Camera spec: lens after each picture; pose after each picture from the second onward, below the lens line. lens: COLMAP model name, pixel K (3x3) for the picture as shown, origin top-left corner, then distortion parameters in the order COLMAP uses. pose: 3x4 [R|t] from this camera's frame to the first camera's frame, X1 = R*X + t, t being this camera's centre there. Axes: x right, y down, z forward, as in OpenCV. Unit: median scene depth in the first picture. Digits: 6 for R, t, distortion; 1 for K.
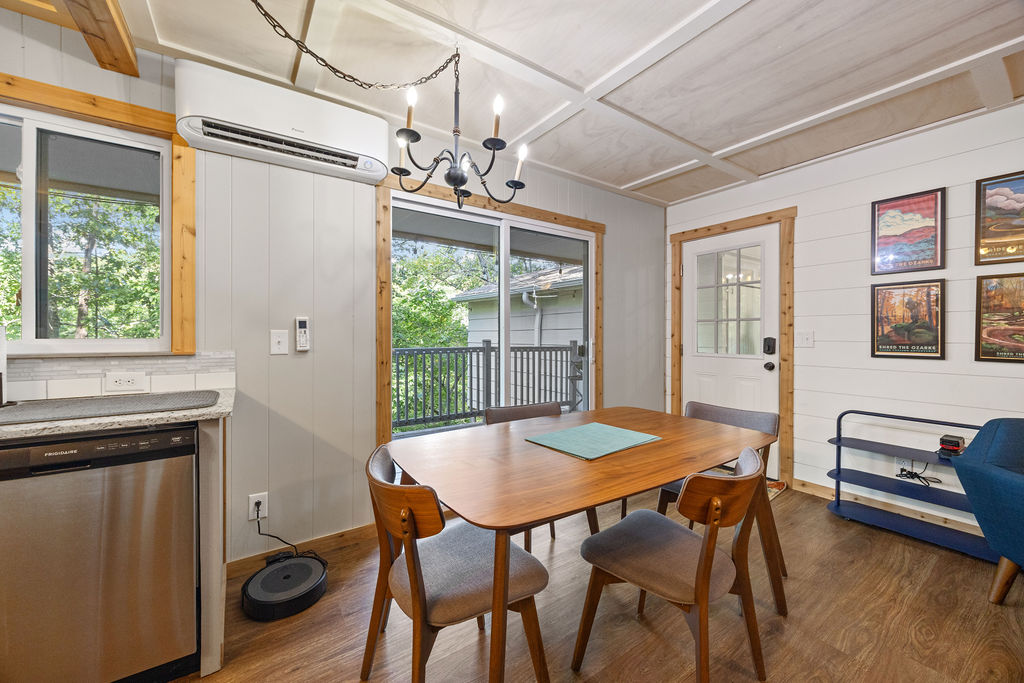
lens RADIAL K [[389.3, 0, 507.8], [0, 389.3, 337.7], [0, 0, 1]] dist [0.000595, 0.000179]
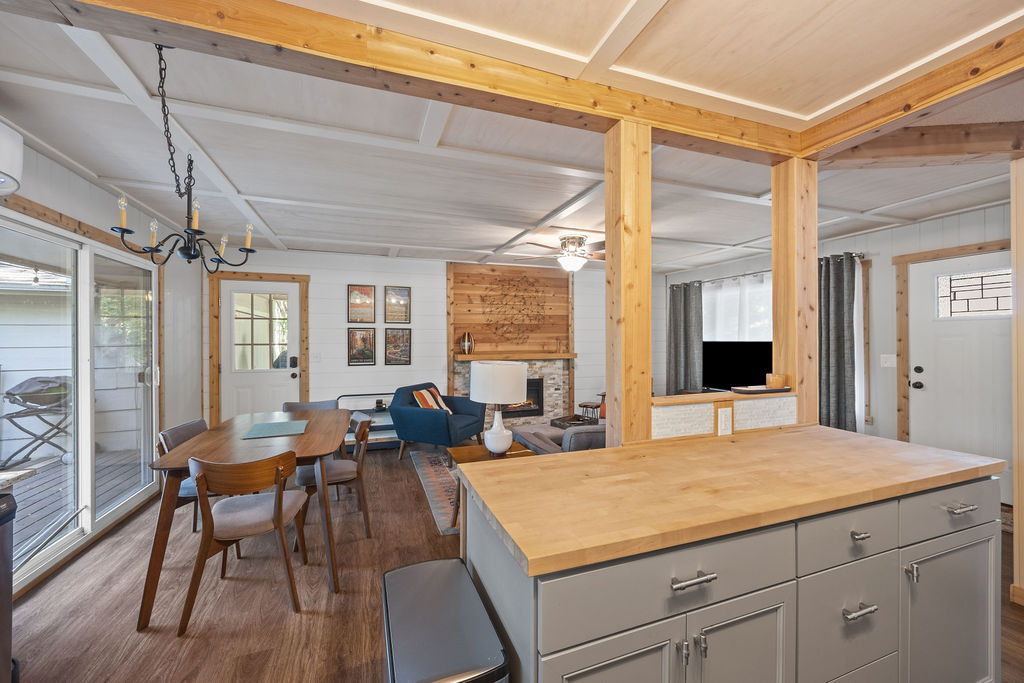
lens RADIAL K [[391.2, 0, 505.8], [0, 391.2, 338.3], [0, 0, 1]] dist [-0.000394, -0.000048]
pose [[0.252705, 0.001743, 0.967542, -0.684820], [0.011384, 0.999924, -0.004774, -0.064095], [-0.967476, 0.012221, 0.252666, -0.215402]]
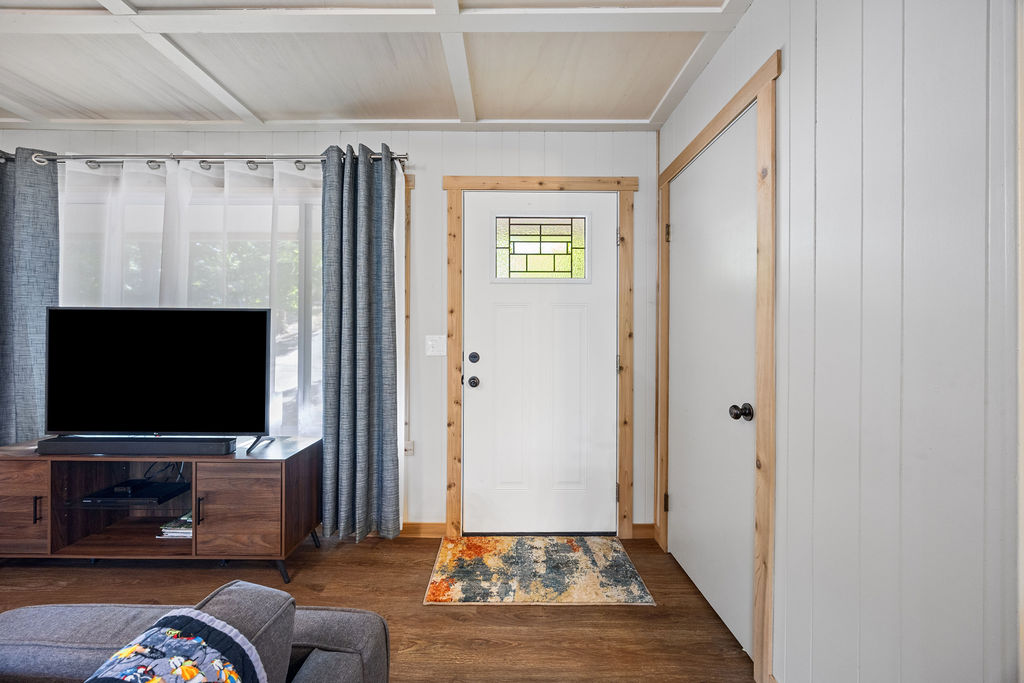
lens RADIAL K [[389.3, 0, 507.8], [0, 389.3, 337.7], [0, 0, 1]] dist [0.000595, 0.000179]
pose [[-0.825289, -0.007172, 0.564666, 0.404833], [-0.003544, 0.999965, 0.007521, 0.001516], [-0.564700, 0.004206, -0.825286, -0.572319]]
